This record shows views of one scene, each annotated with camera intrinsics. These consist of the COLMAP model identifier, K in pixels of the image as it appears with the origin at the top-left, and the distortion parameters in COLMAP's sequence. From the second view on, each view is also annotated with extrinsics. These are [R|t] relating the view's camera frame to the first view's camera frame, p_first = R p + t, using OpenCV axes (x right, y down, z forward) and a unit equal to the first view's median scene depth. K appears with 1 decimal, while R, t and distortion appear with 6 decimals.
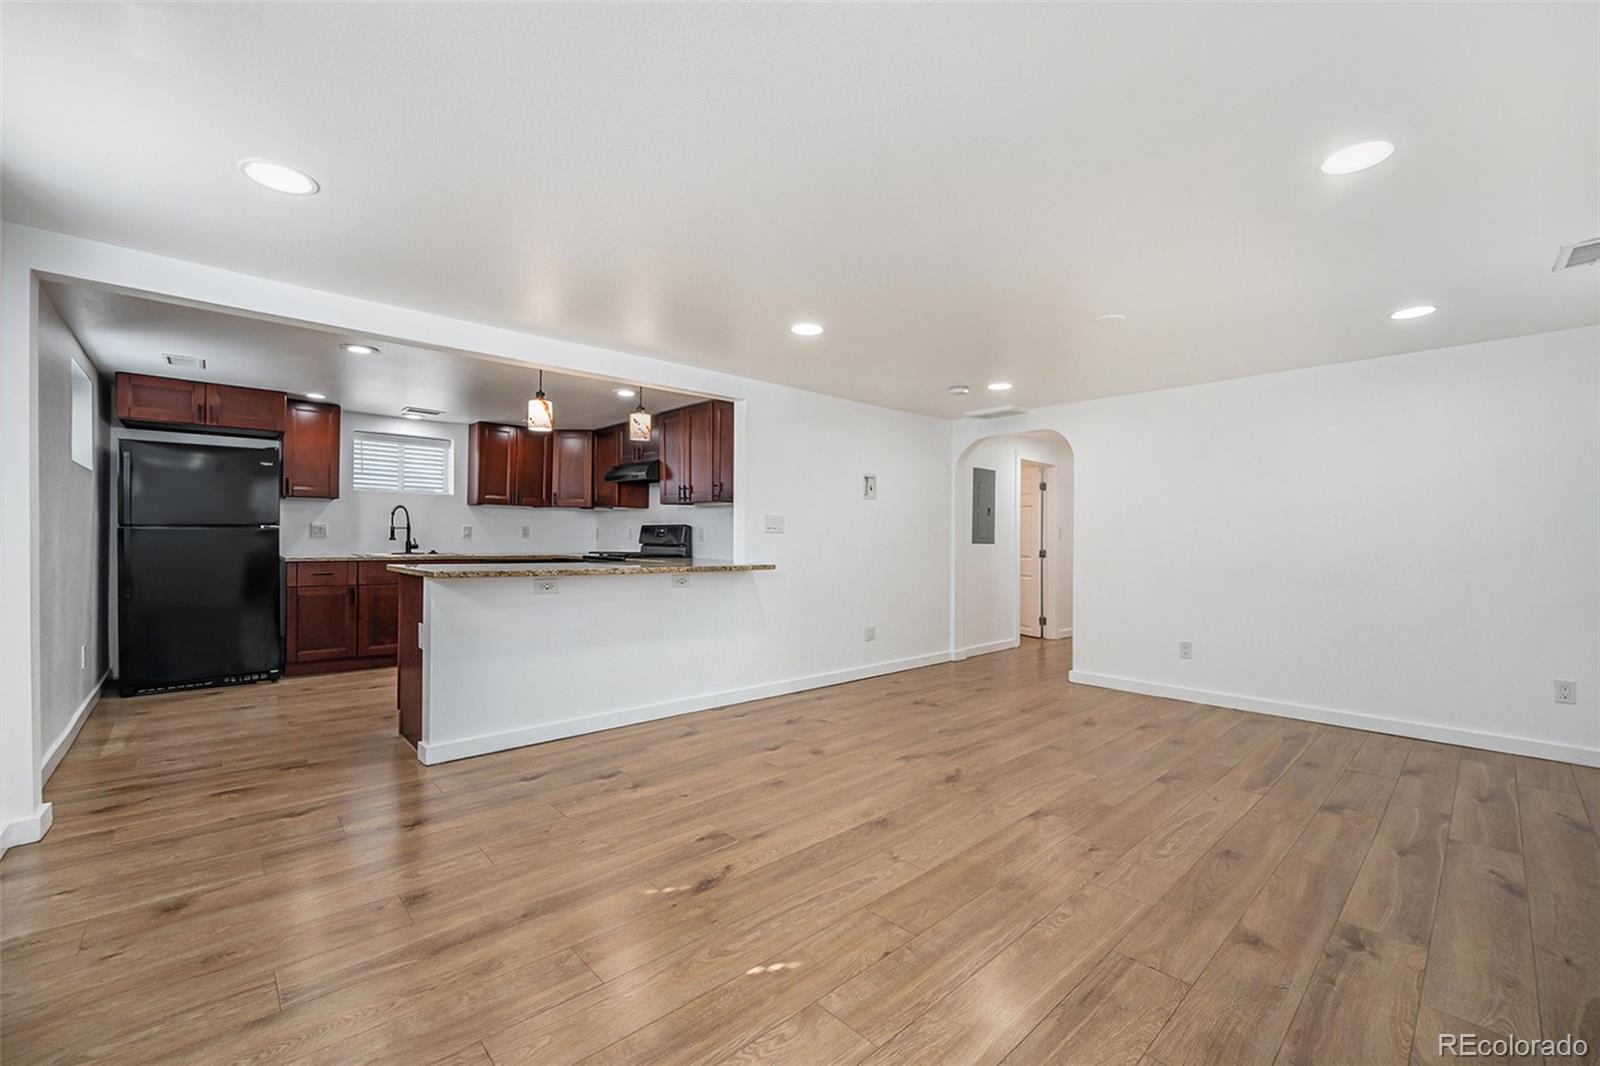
lens RADIAL K [[652.5, 0, 825.0], [0, 652.5, 548.6], [0, 0, 1]] dist [-0.017288, 0.002043]
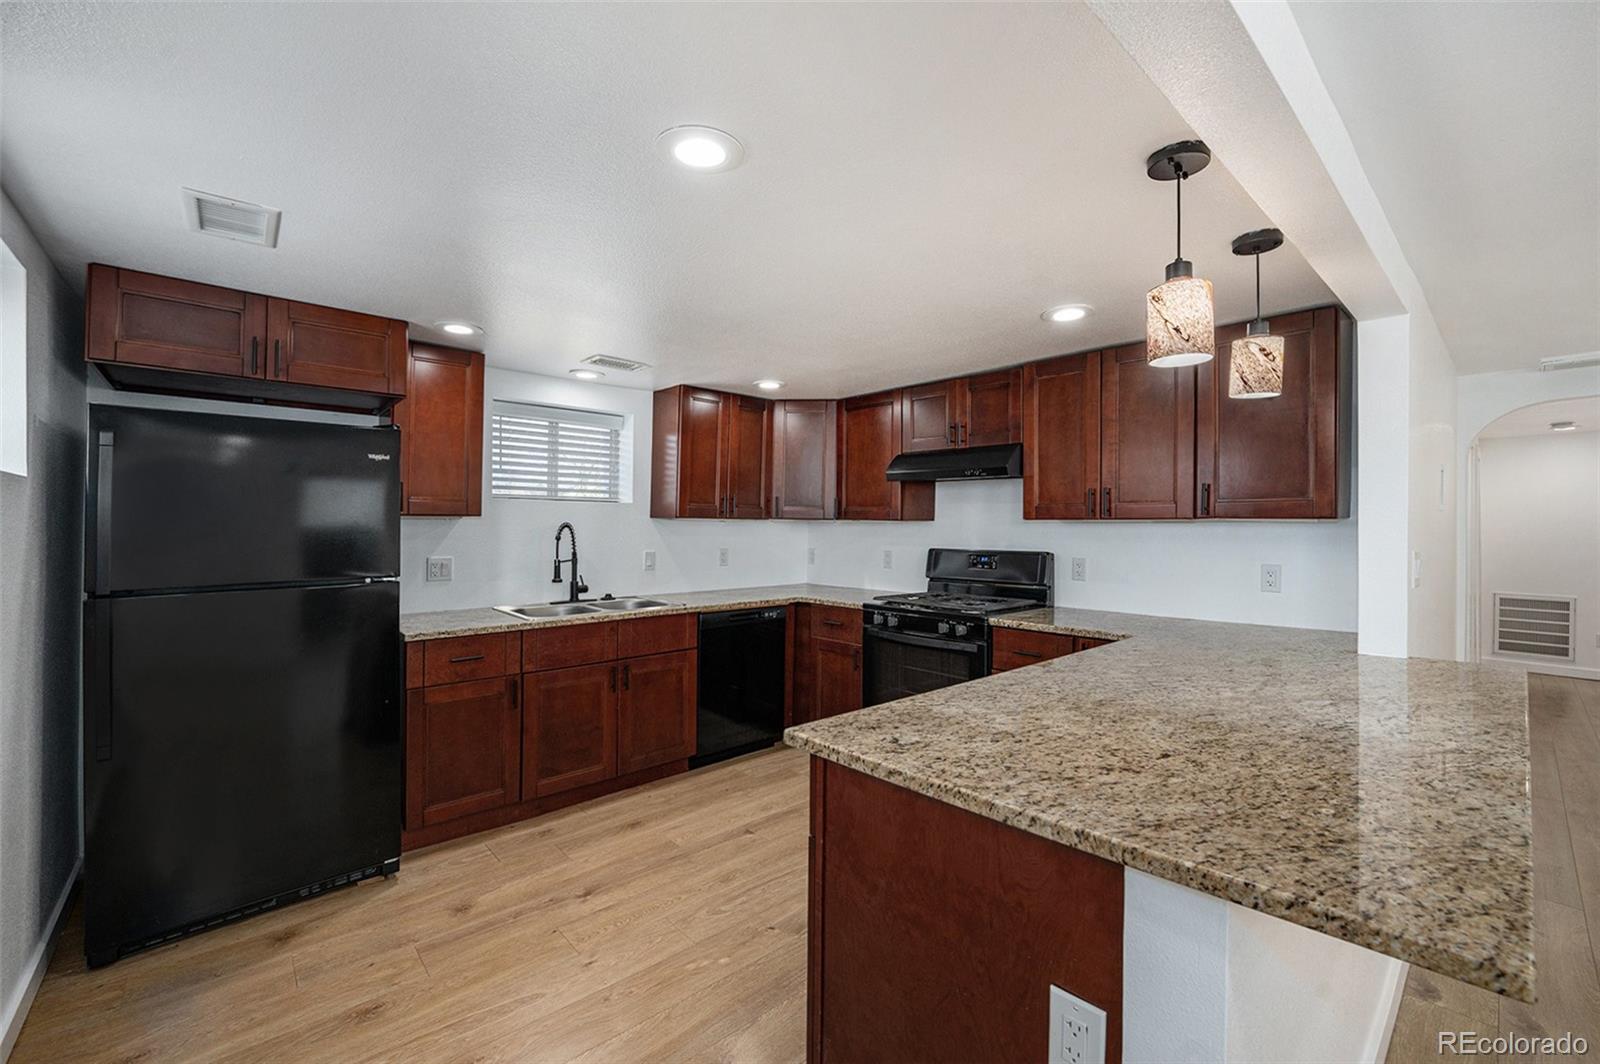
lens RADIAL K [[660.4, 0, 804.7], [0, 660.4, 518.3], [0, 0, 1]] dist [-0.009691, -0.000671]
pose [[0.999802, -0.010230, -0.017083, -0.559887], [0.009775, 0.999600, -0.026541, -0.069711], [0.017348, 0.026369, 0.999502, 0.521471]]
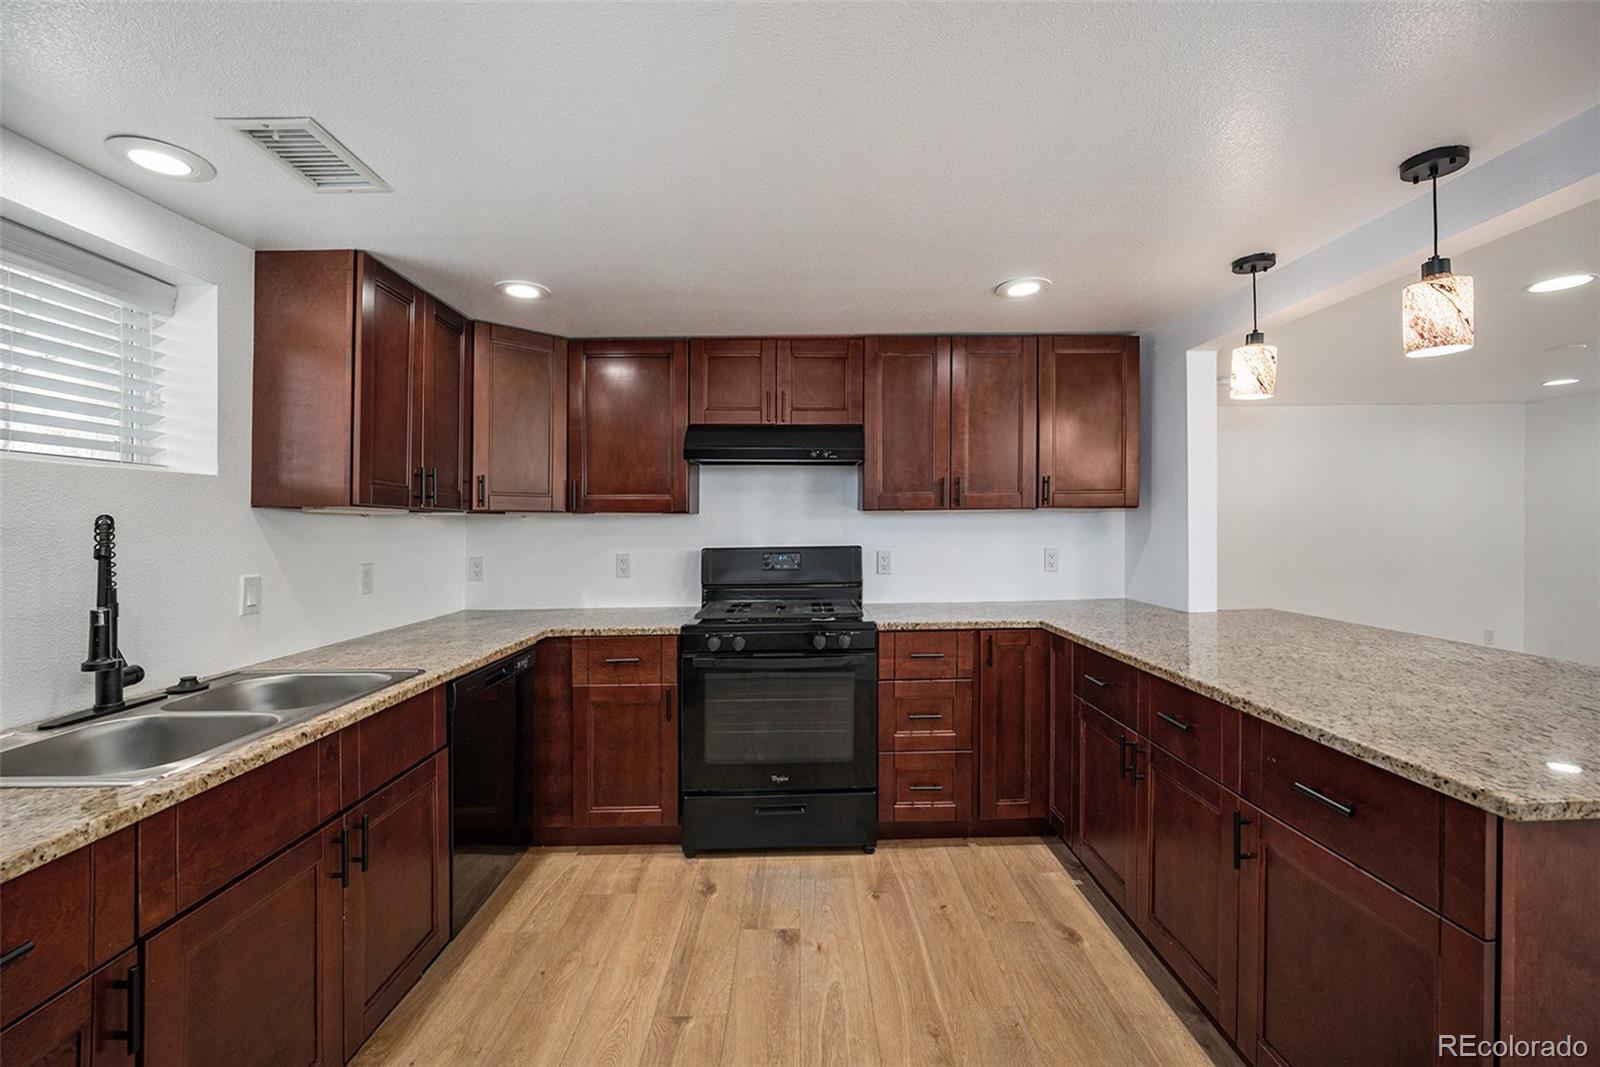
lens RADIAL K [[692.5, 0, 806.7], [0, 692.5, 529.0], [0, 0, 1]] dist [-0.001681, -0.001366]
pose [[0.674270, -0.028040, 0.737953, -0.882564], [0.030408, 0.999486, 0.010193, -0.075514], [-0.737859, 0.015567, 0.674776, 0.840575]]
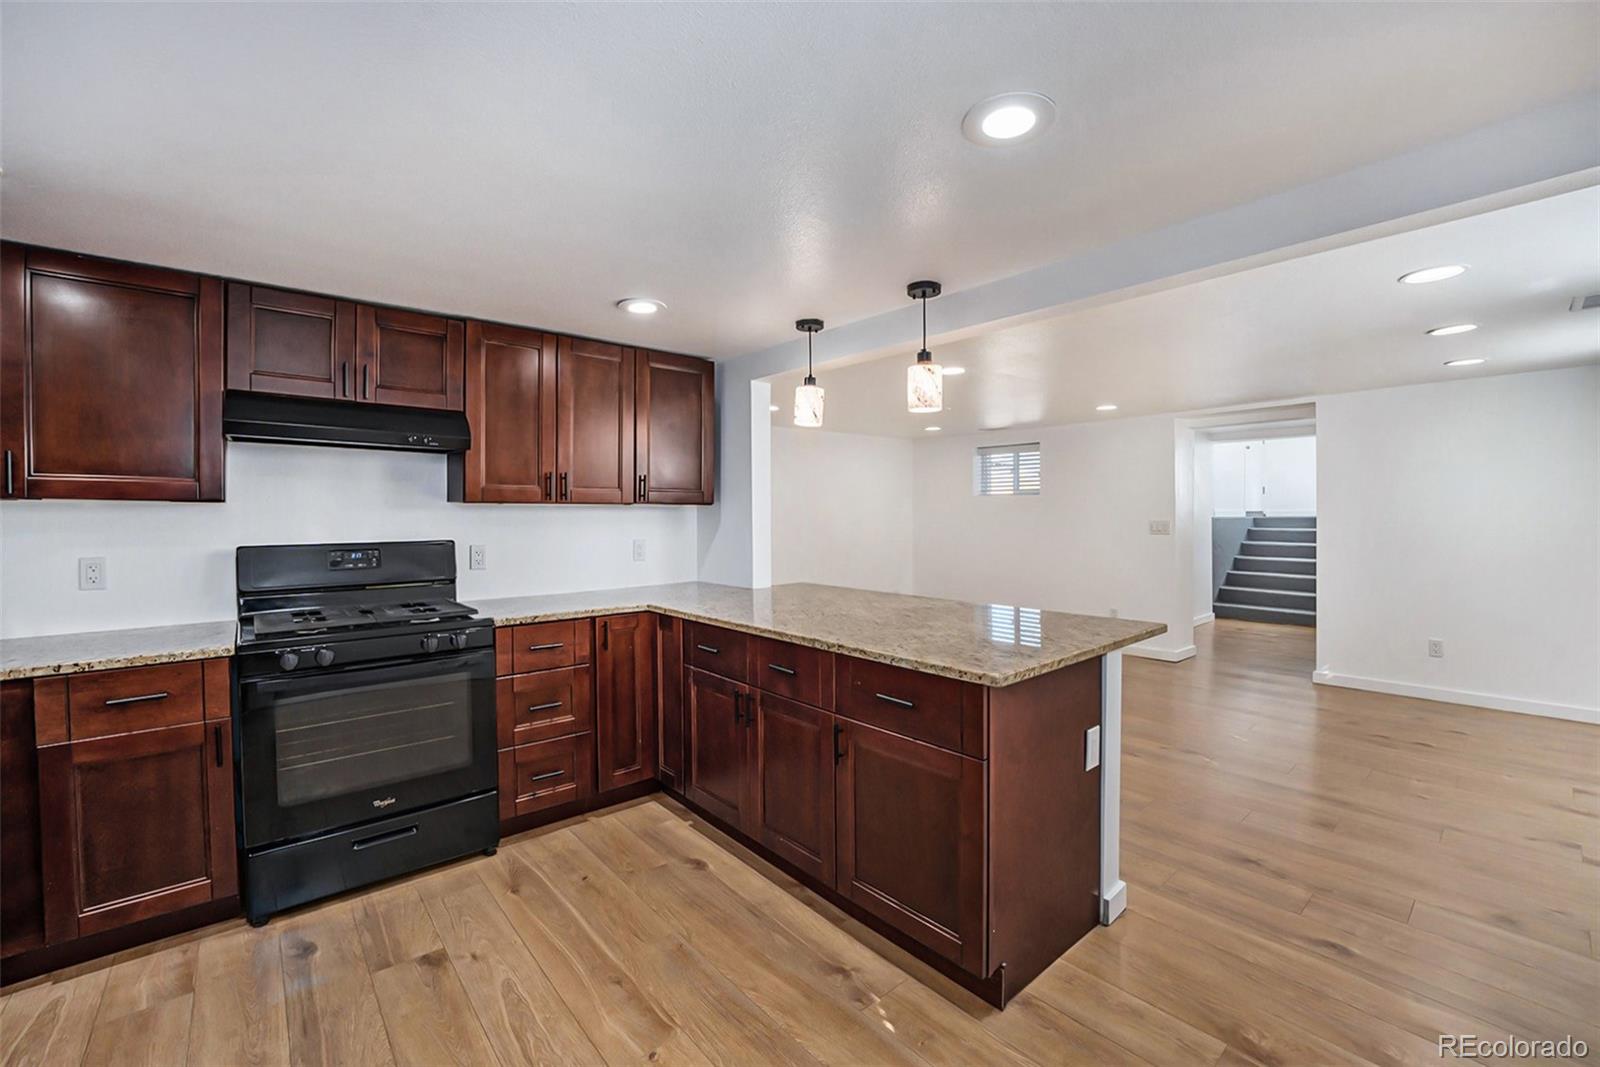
lens RADIAL K [[692.5, 0, 789.3], [0, 692.5, 523.8], [0, 0, 1]] dist [-0.001681, -0.001366]
pose [[0.060741, -0.031791, 0.997647, -0.969976], [0.016075, 0.999394, 0.030868, -0.080634], [-0.998024, 0.014163, 0.061215, 0.919154]]
